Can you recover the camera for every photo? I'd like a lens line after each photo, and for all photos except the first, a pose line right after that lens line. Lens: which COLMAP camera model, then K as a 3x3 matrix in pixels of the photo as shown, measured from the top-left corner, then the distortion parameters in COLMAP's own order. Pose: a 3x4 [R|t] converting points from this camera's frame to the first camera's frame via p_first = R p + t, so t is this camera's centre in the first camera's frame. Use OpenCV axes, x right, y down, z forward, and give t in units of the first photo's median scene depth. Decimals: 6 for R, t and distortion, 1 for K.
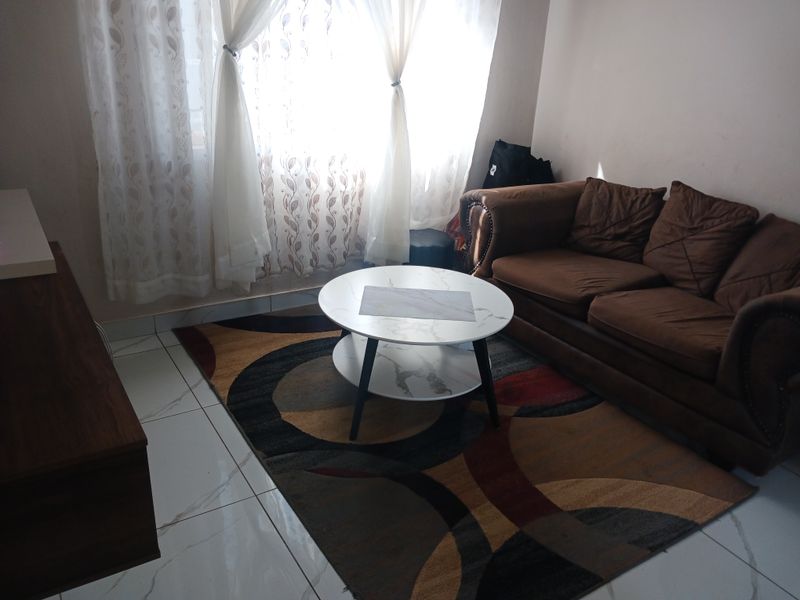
lens RADIAL K [[632.1, 0, 404.0], [0, 632.1, 303.2], [0, 0, 1]] dist [0.005641, -0.032502]
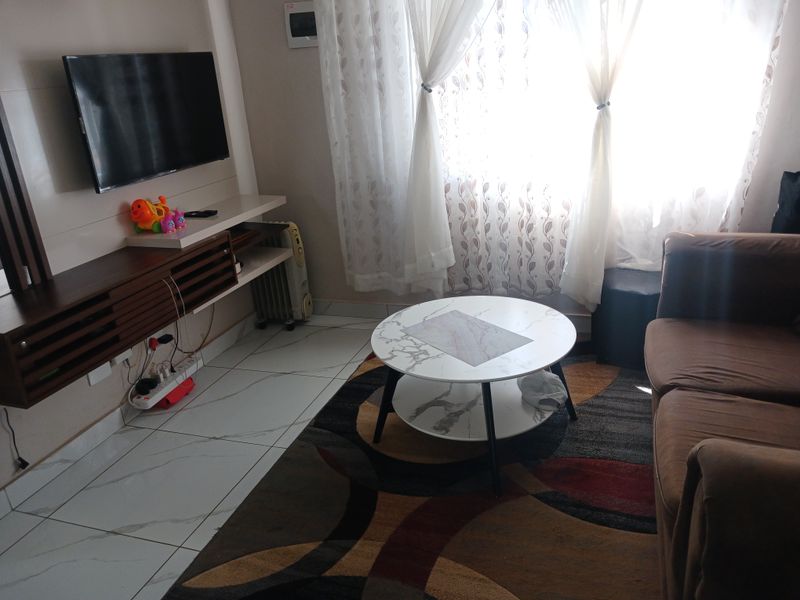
lens RADIAL K [[632.1, 0, 400.8], [0, 632.1, 298.3], [0, 0, 1]] dist [0.005641, -0.032502]
pose [[0.599231, 0.183630, -0.779232, 0.647371], [-0.200160, 0.976791, 0.076262, -0.102902], [0.775151, 0.110273, 0.622078, 0.286292]]
